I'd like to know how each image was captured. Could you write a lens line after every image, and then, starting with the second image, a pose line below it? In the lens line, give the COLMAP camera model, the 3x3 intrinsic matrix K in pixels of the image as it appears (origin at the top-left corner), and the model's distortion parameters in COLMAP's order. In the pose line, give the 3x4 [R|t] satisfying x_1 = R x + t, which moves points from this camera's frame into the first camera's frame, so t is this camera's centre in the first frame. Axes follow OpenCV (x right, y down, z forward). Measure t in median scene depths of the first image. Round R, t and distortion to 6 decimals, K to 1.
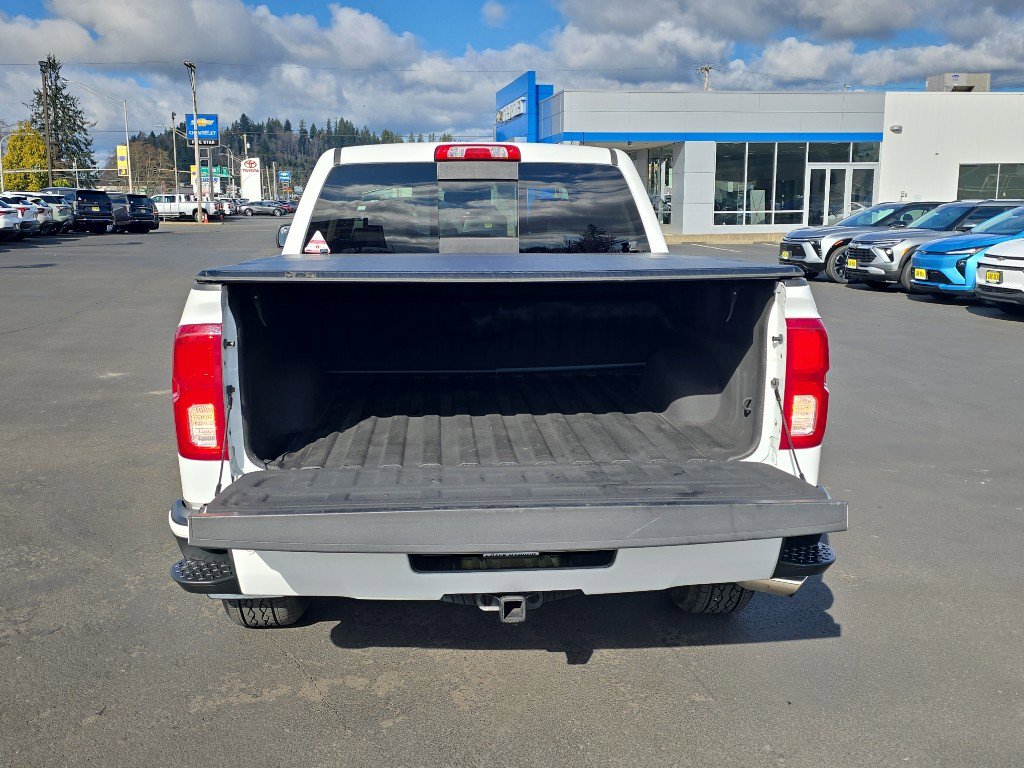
lens RADIAL K [[1021.7, 0, 512.4], [0, 1021.7, 373.9], [0, 0, 1]] dist [0.111401, -0.174255]
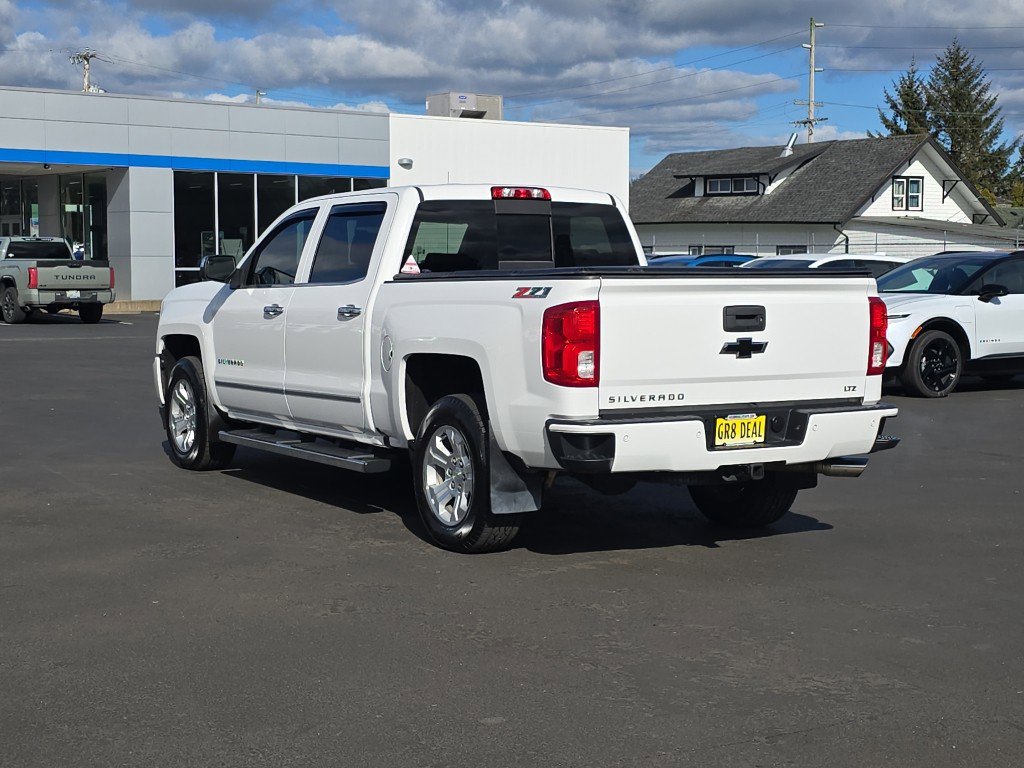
lens RADIAL K [[1632.6, 0, 512.0], [0, 1632.6, 384.0], [0, 0, 1]] dist [0.281350, -1.208877]
pose [[0.891844, -0.027331, 0.451517, -0.104859], [0.068083, 0.994912, -0.074256, 0.017633], [-0.447190, 0.096965, 0.889167, -0.080701]]
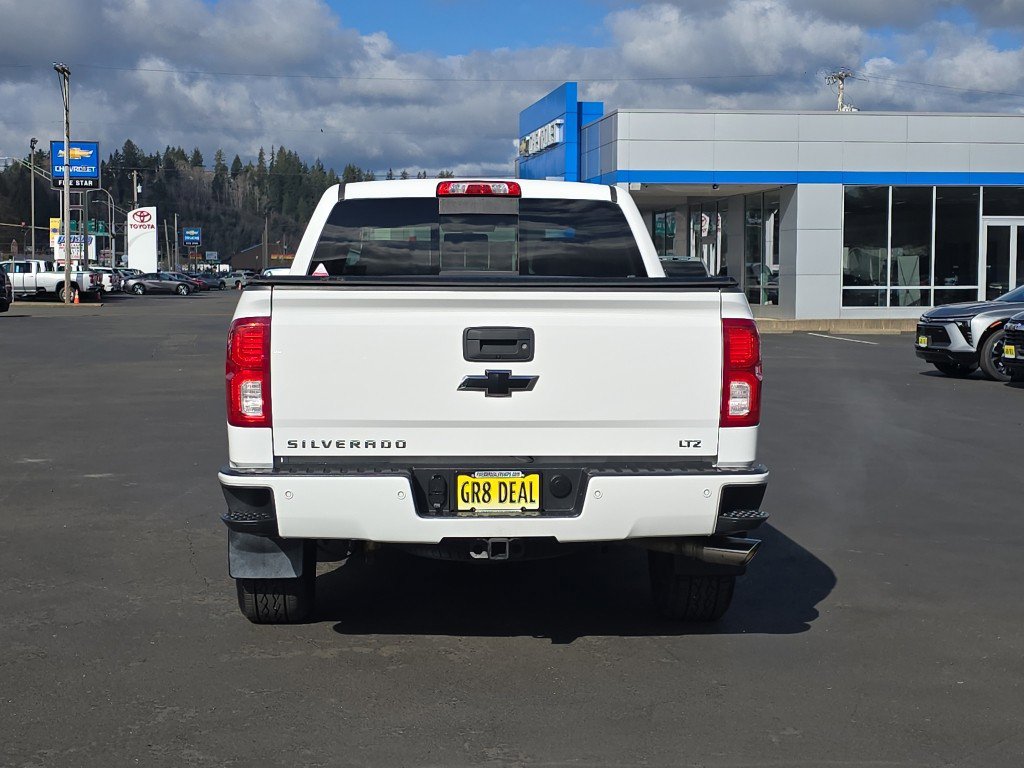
lens RADIAL K [[1632.6, 0, 512.0], [0, 1632.6, 384.0], [0, 0, 1]] dist [0.281350, -1.208877]
pose [[0.999751, 0.007166, -0.021114, 0.003877], [-0.009263, 0.994846, -0.100978, 0.015724], [0.020282, 0.101149, 0.994665, -0.066461]]
